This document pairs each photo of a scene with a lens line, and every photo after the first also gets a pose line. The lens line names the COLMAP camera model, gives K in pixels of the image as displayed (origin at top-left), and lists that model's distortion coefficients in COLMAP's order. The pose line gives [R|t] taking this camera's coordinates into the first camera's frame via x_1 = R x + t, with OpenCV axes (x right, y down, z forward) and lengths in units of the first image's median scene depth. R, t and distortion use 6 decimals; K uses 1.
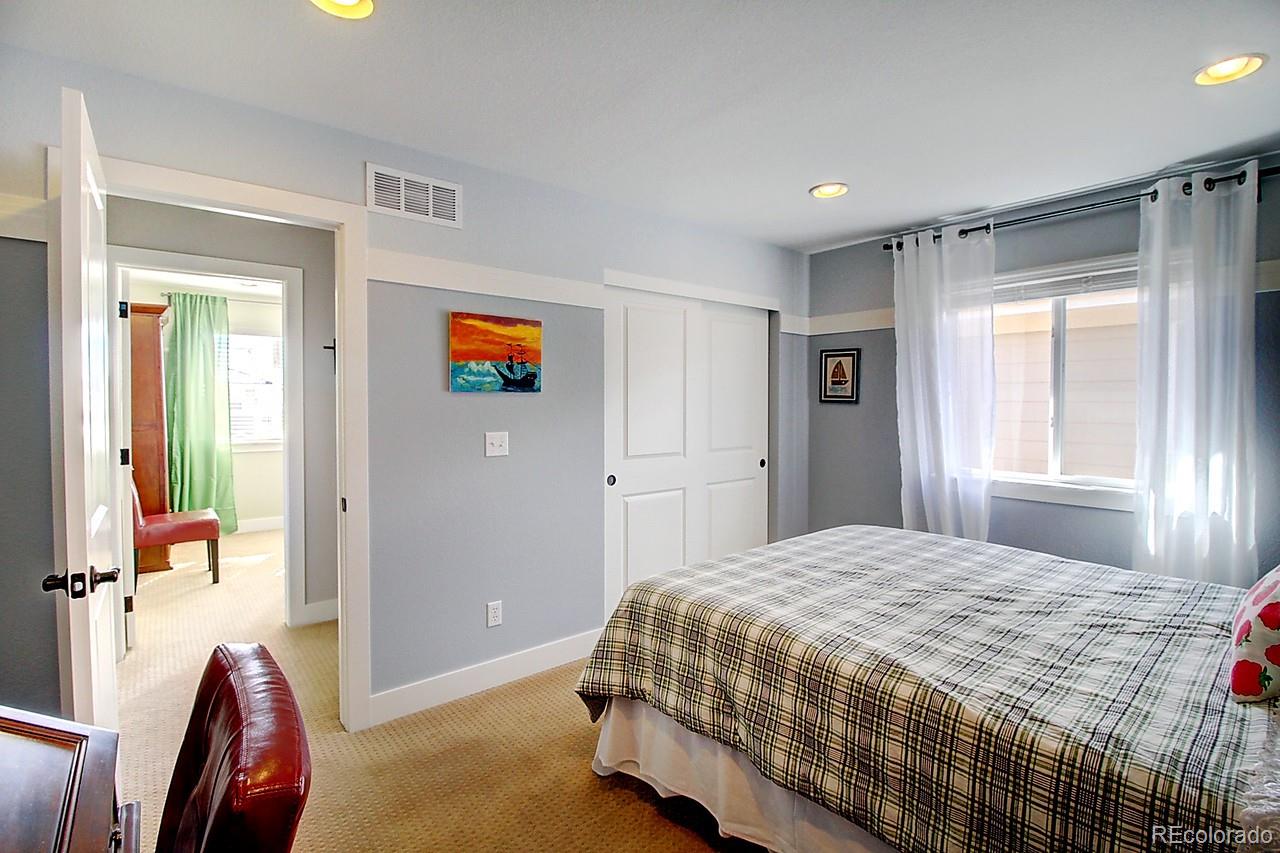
lens RADIAL K [[596.0, 0, 650.5], [0, 596.0, 419.7], [0, 0, 1]] dist [0.008011, -0.017193]
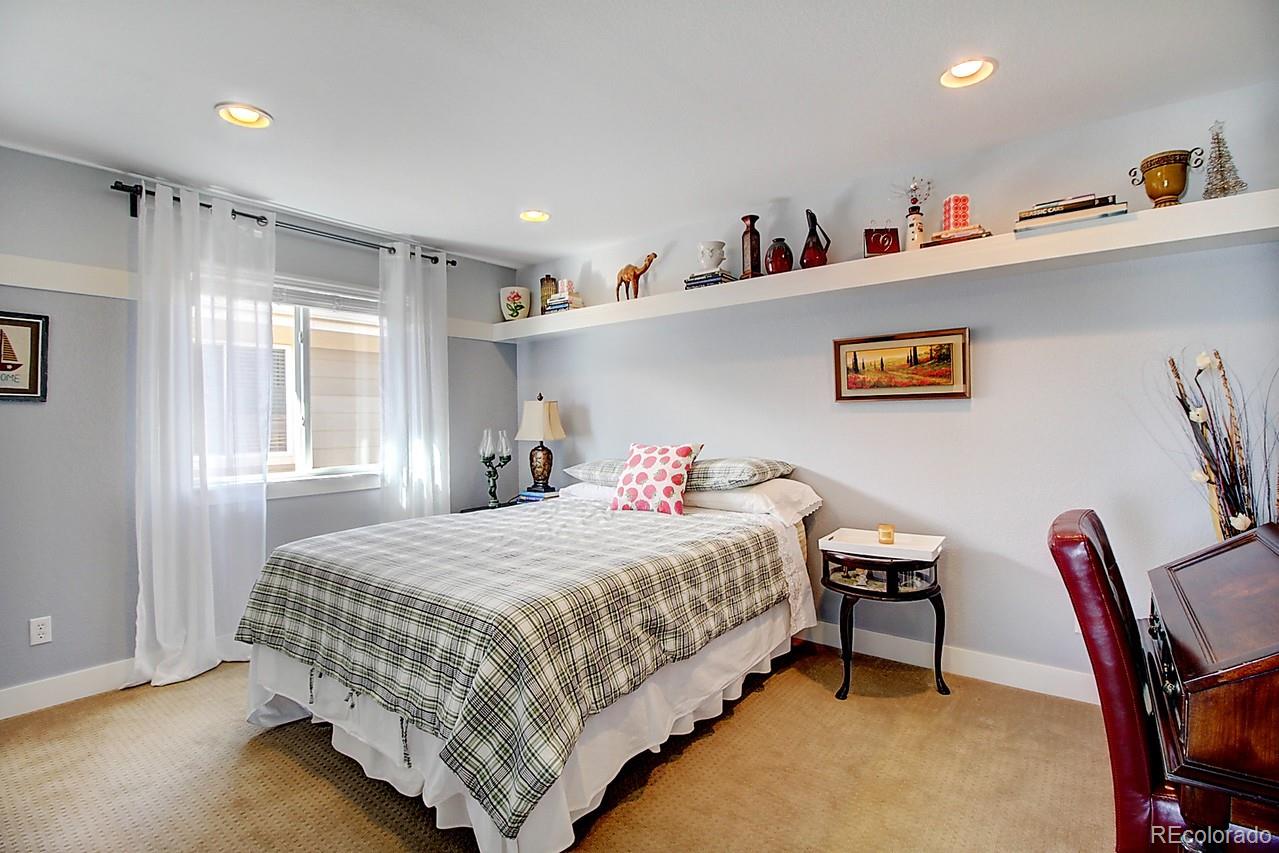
lens RADIAL K [[595.6, 0, 649.9], [0, 595.6, 419.7], [0, 0, 1]] dist [0.008011, -0.017193]
pose [[-0.215055, -0.014601, 0.976493, -0.256709], [0.024569, 0.999491, 0.020356, -0.002665], [-0.976293, 0.028369, -0.214587, 0.305428]]
